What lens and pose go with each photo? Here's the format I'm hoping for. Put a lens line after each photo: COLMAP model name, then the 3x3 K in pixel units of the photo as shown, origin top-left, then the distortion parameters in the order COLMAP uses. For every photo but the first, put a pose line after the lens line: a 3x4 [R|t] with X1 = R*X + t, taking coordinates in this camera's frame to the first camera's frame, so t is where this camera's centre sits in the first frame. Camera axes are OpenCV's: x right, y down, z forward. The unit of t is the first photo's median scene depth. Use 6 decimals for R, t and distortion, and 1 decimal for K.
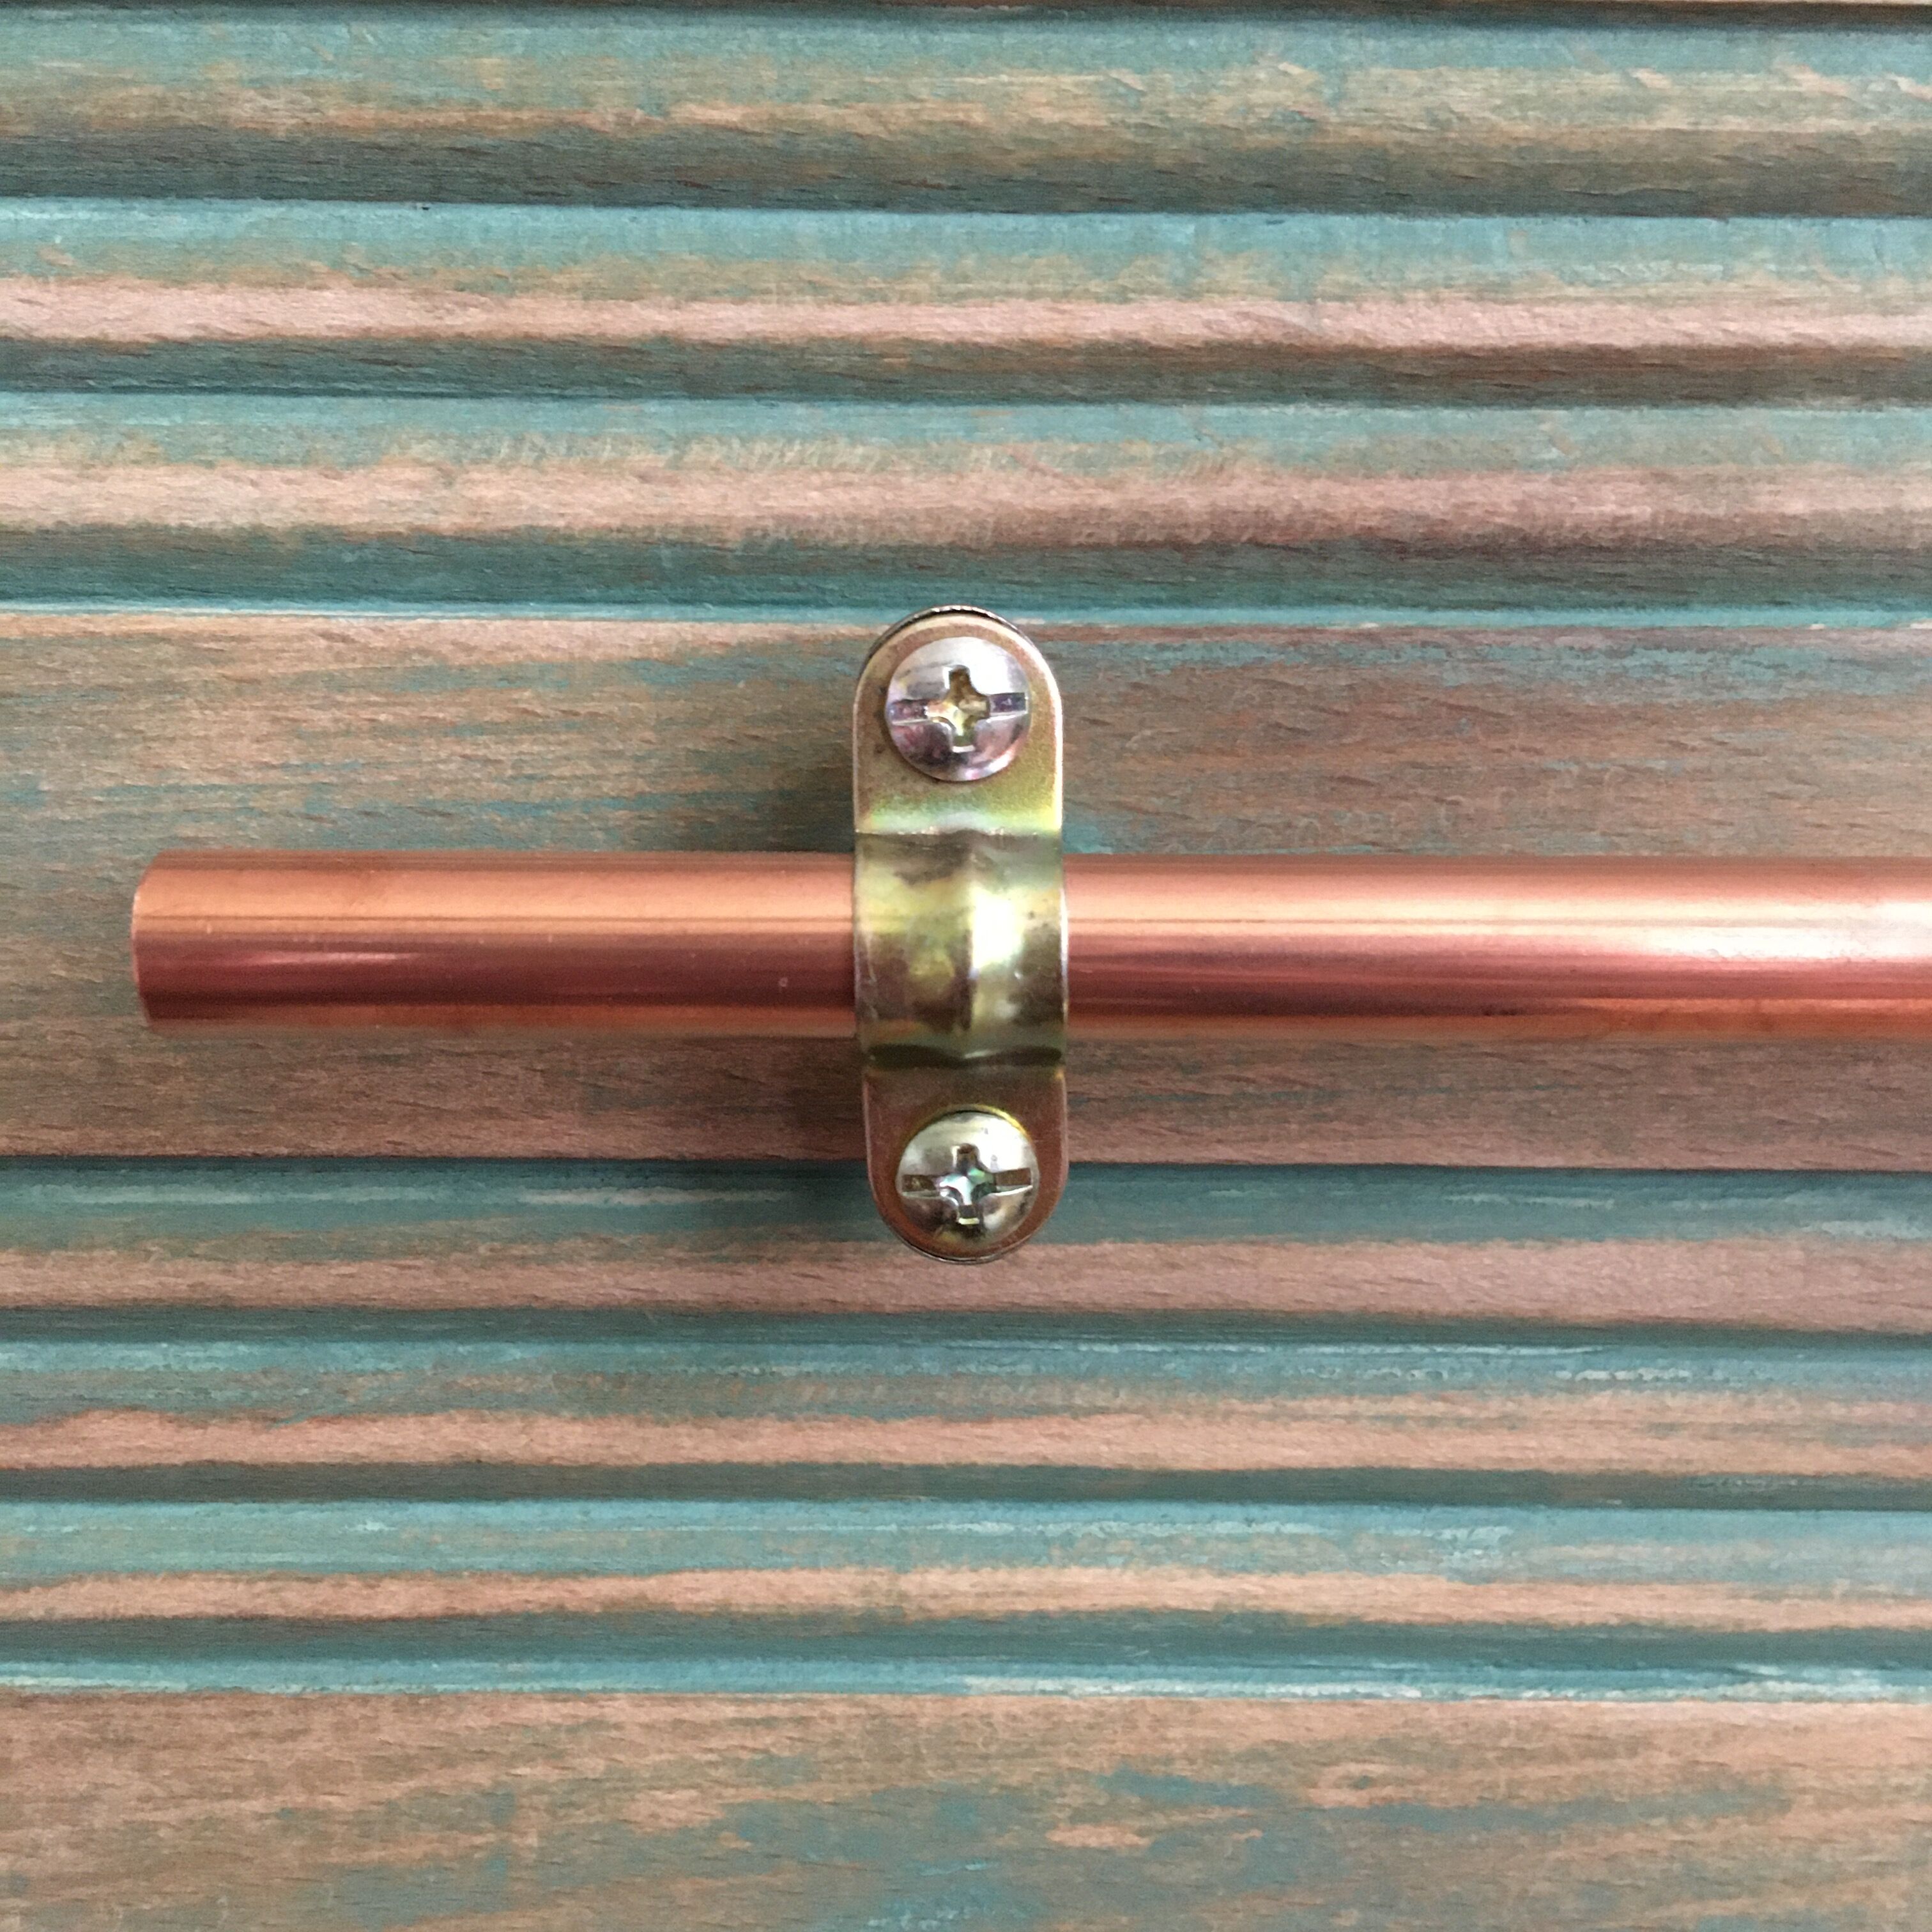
lens RADIAL K [[2199.1, 0, 961.5], [0, 2199.1, 965.1], [0, 0, 1]] dist [0.058917, 0.000000]
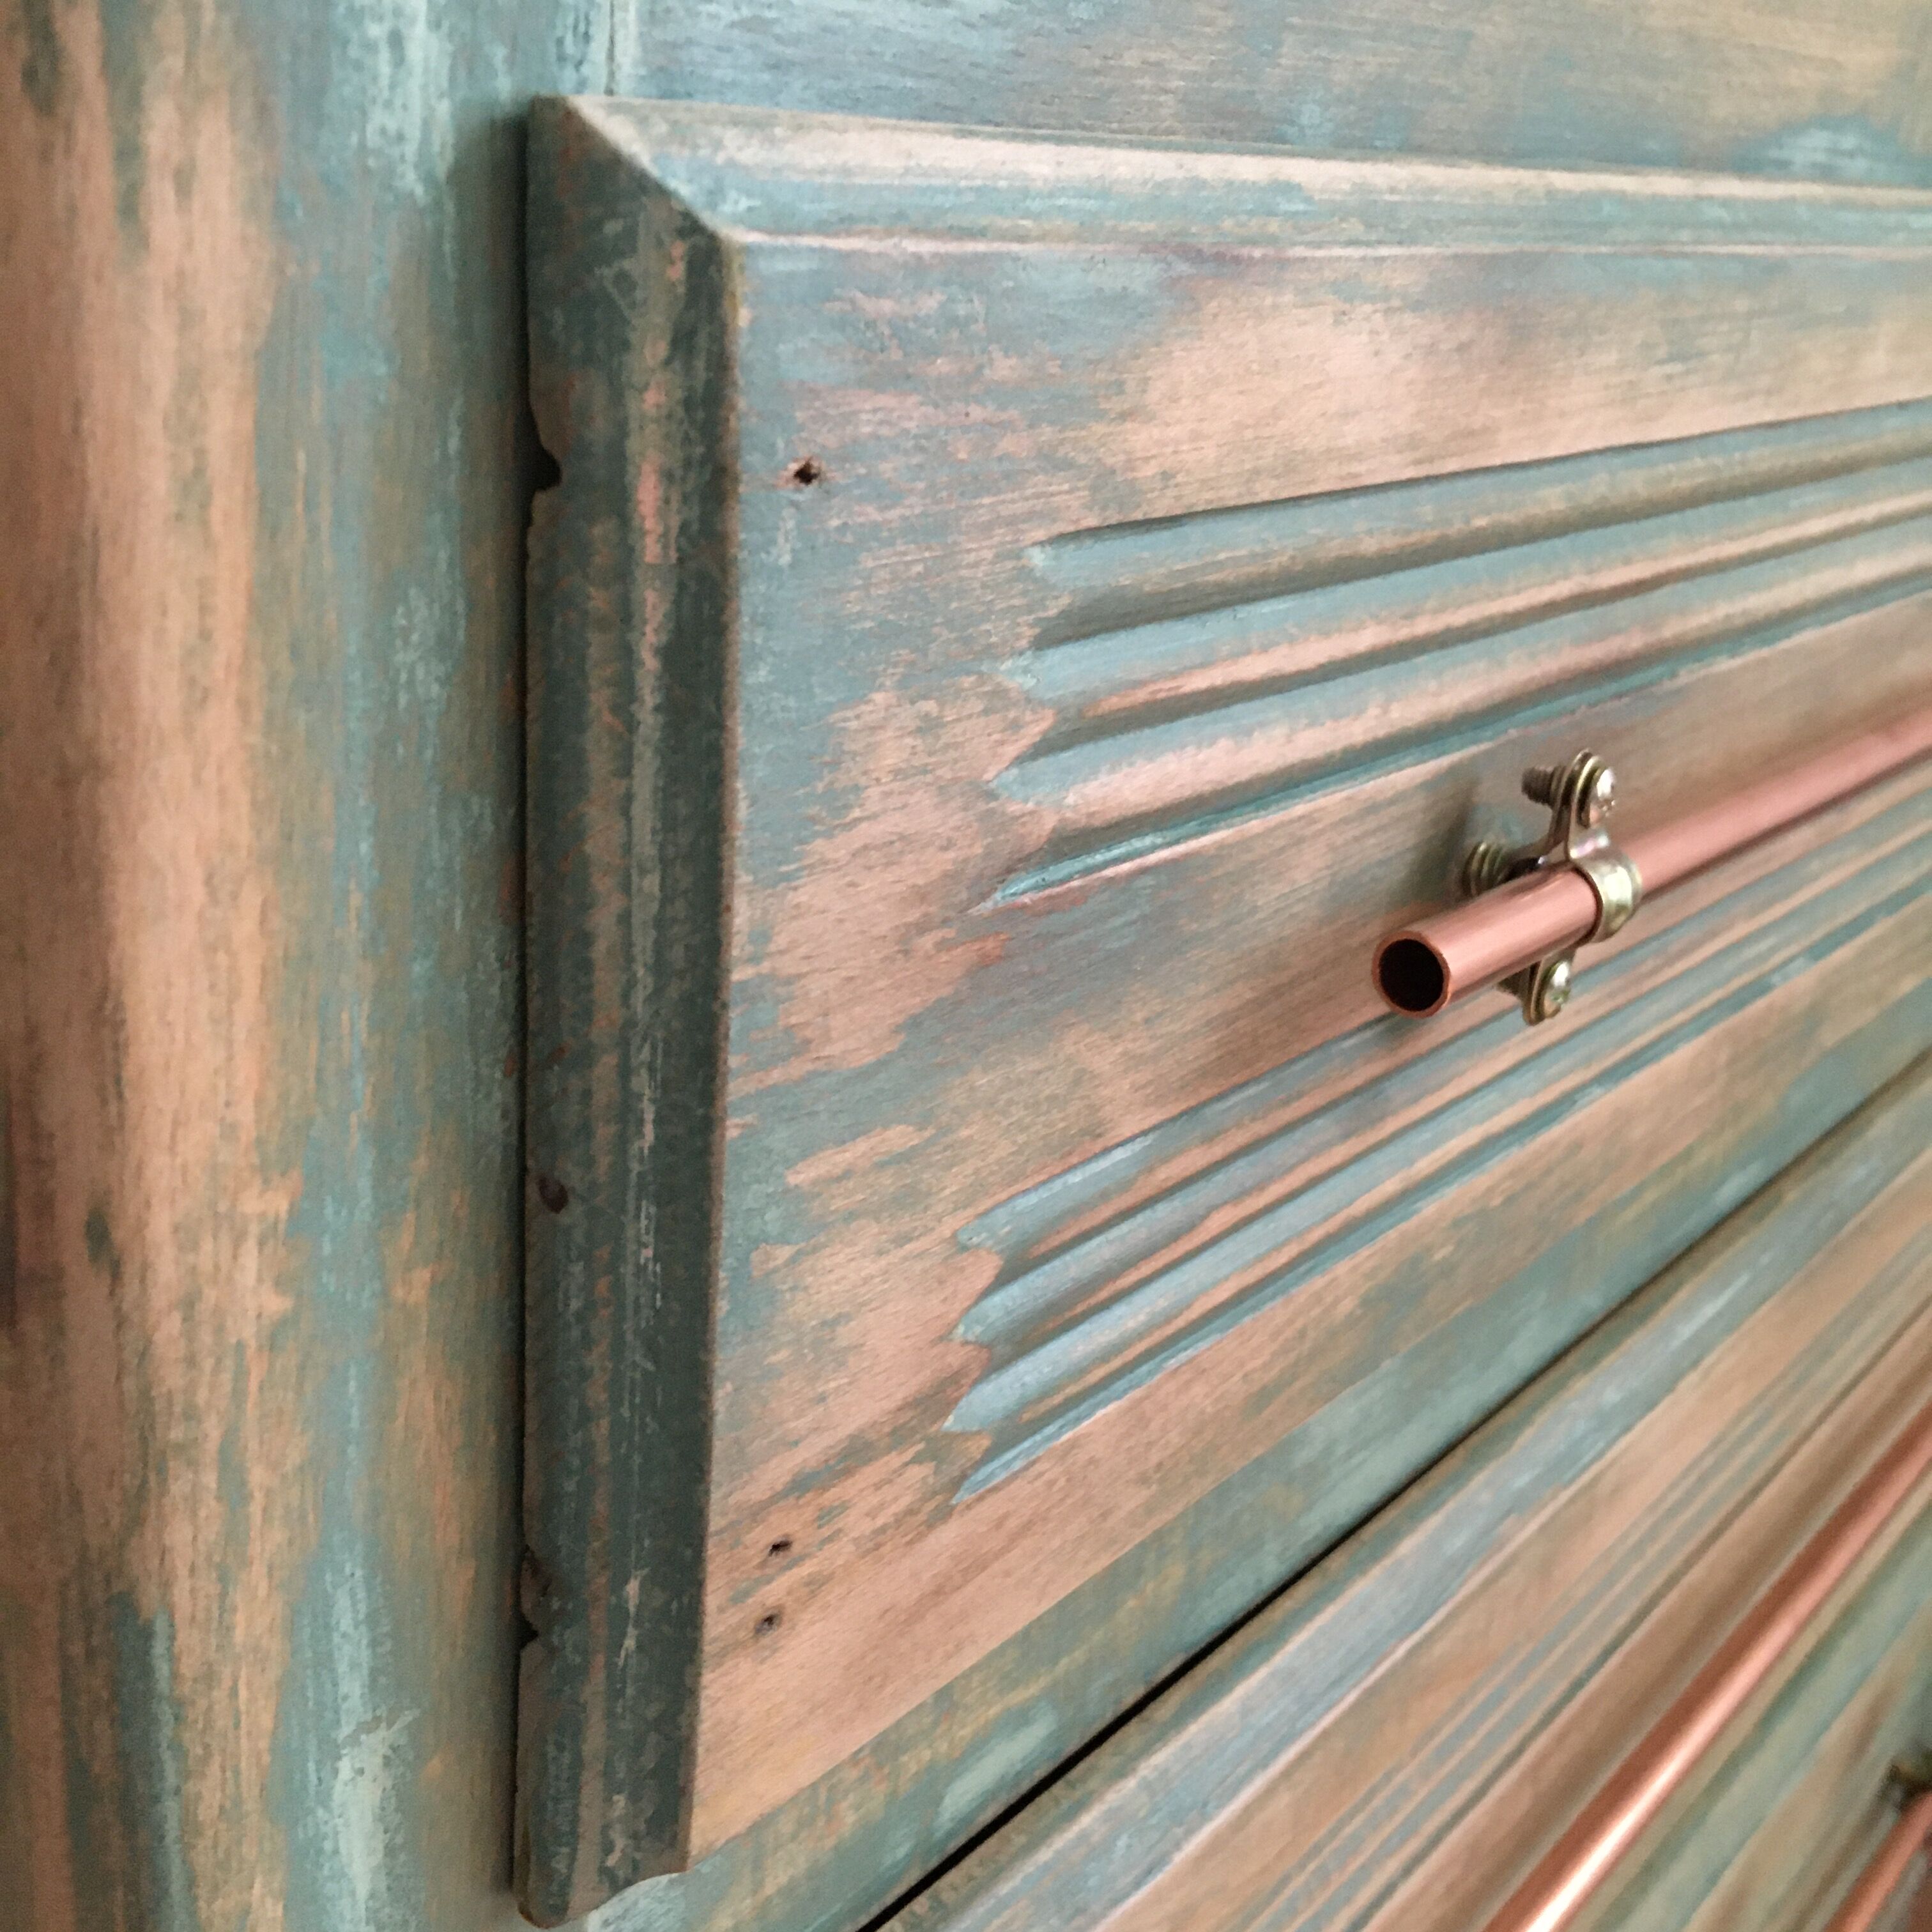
lens RADIAL K [[2199.1, 0, 950.9], [0, 2199.1, 936.8], [0, 0, 1]] dist [0.058917, 0.000000]
pose [[0.656851, -0.229290, 0.718312, -1.934847], [0.065394, 0.966377, 0.248675, -0.535918], [-0.751179, -0.116369, 0.649760, -0.016362]]
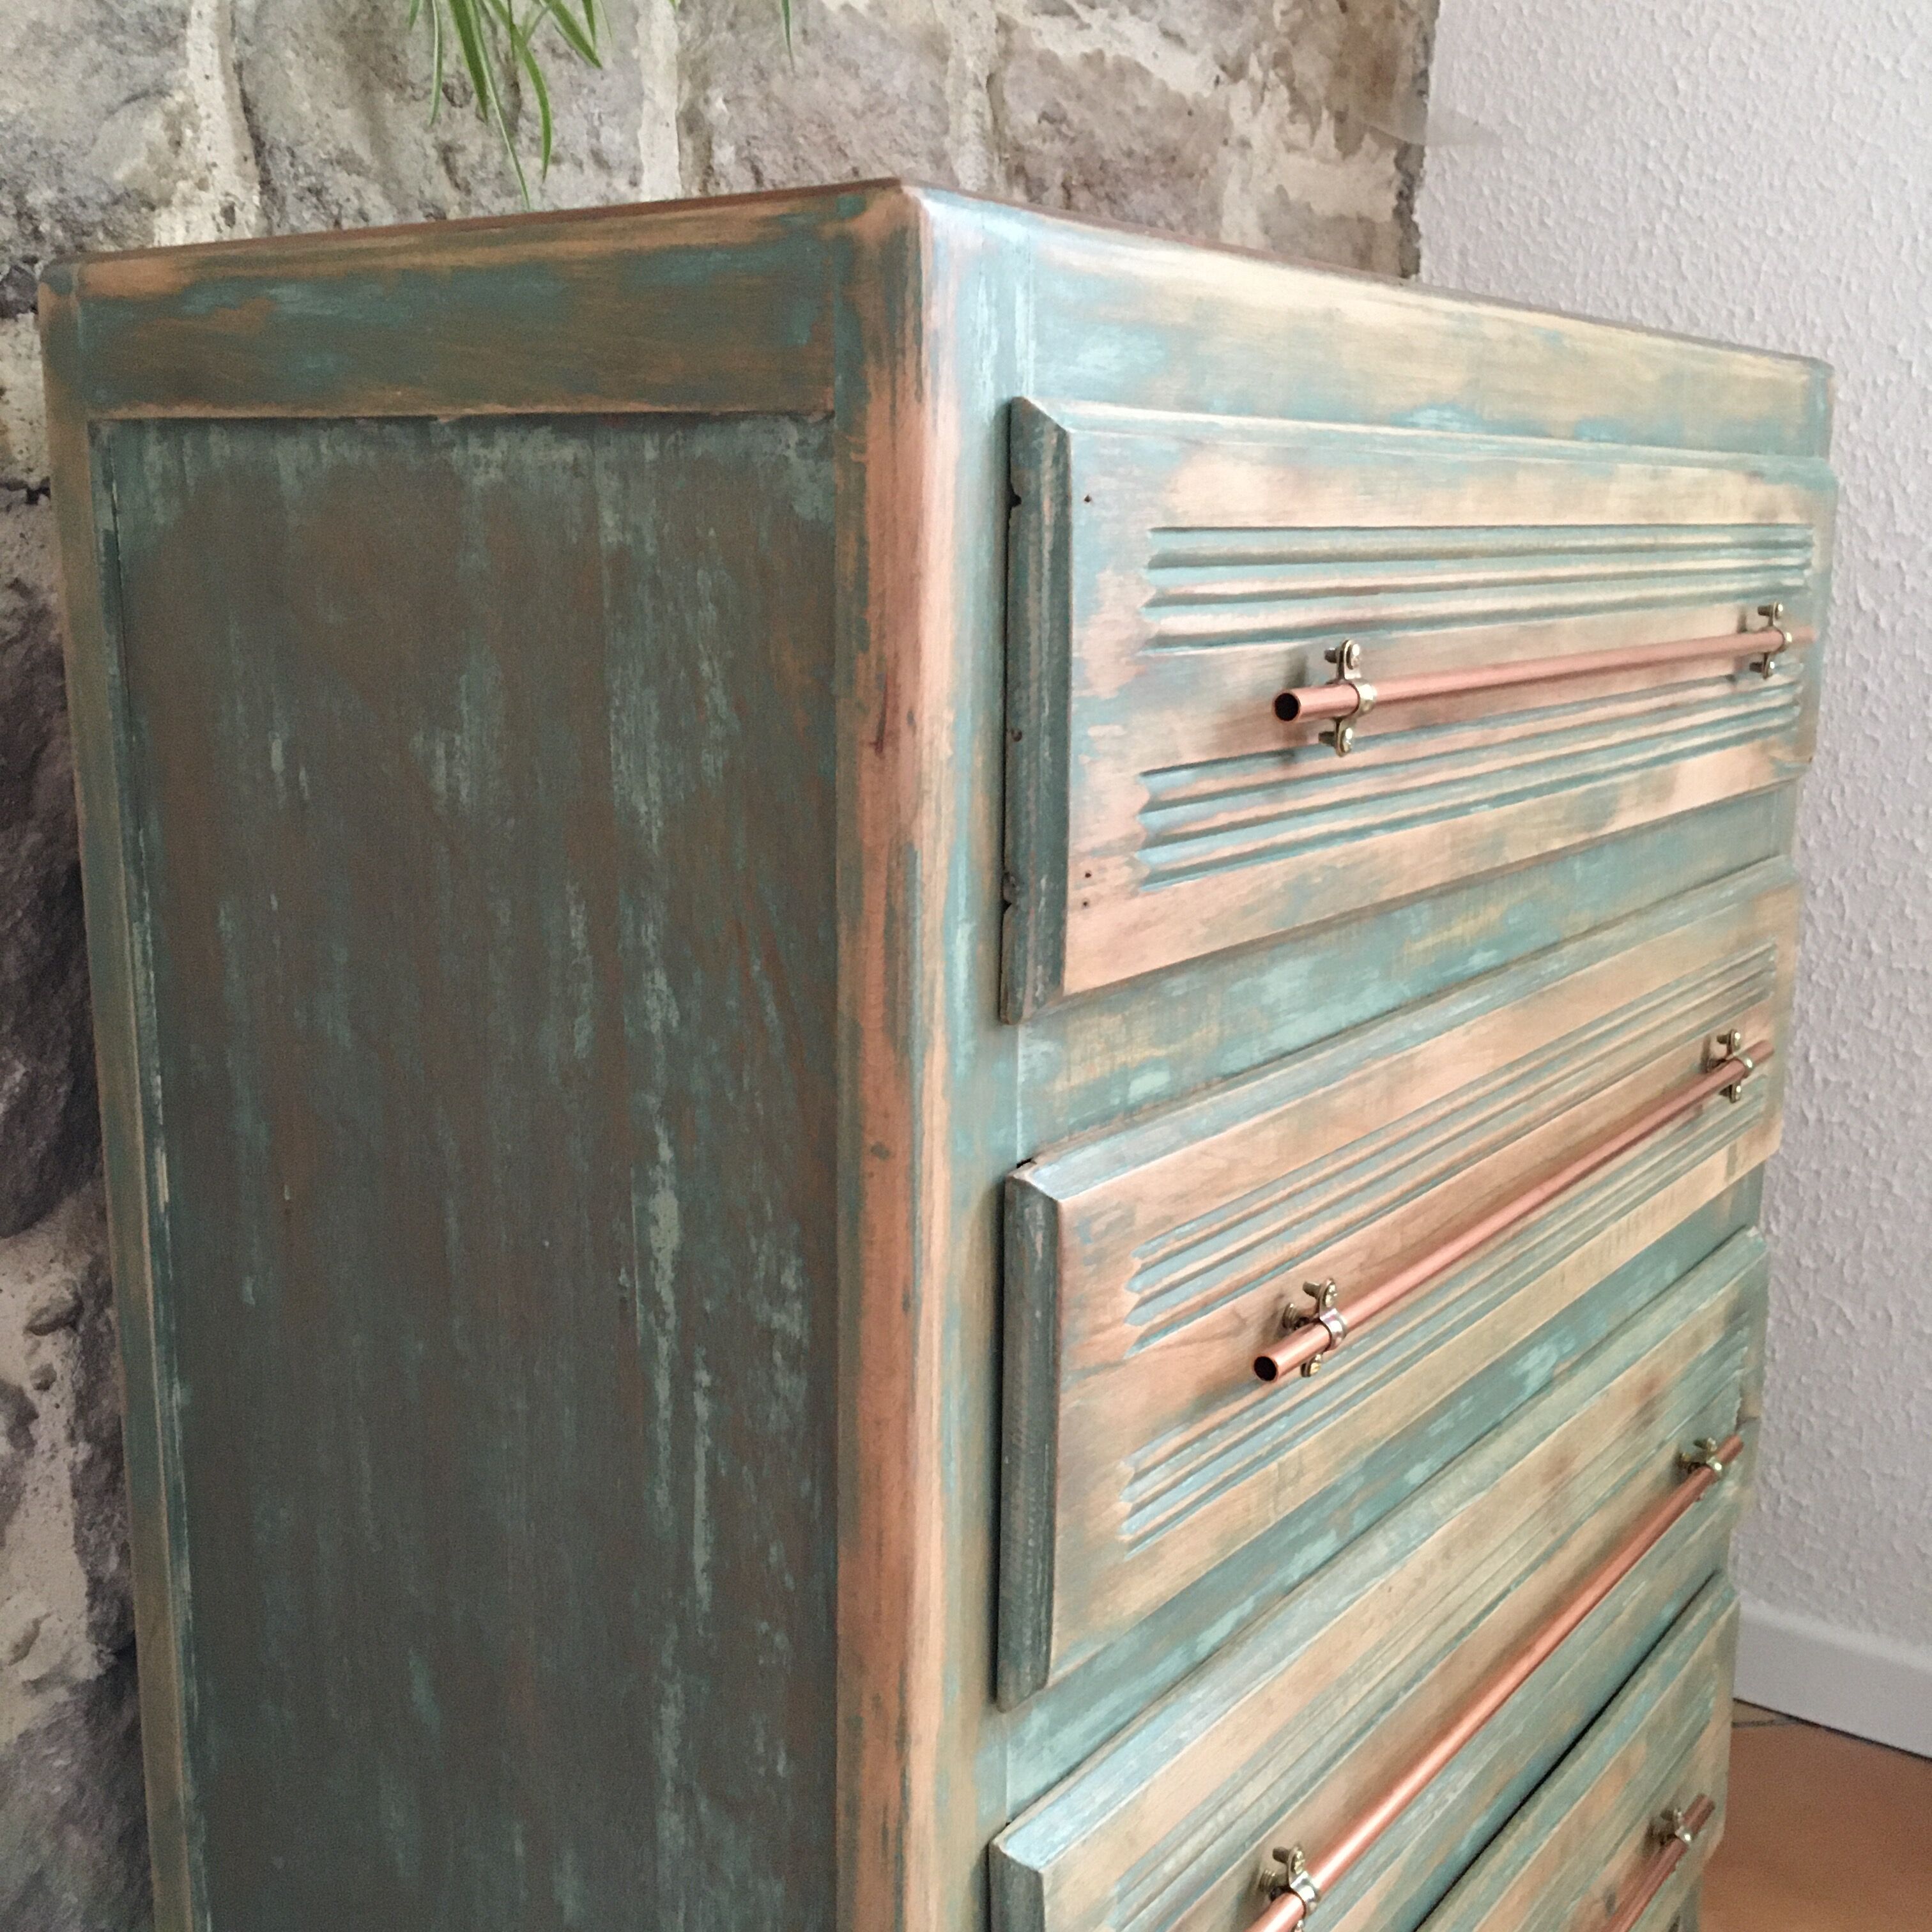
lens RADIAL K [[2199.1, 0, 977.0], [0, 2199.1, 954.6], [0, 0, 1]] dist [0.058917, 0.000000]
pose [[0.602175, -0.161208, 0.781919, -4.749336], [0.132614, 0.985993, 0.101152, -0.054084], [-0.787273, 0.042782, 0.615118, -1.588130]]
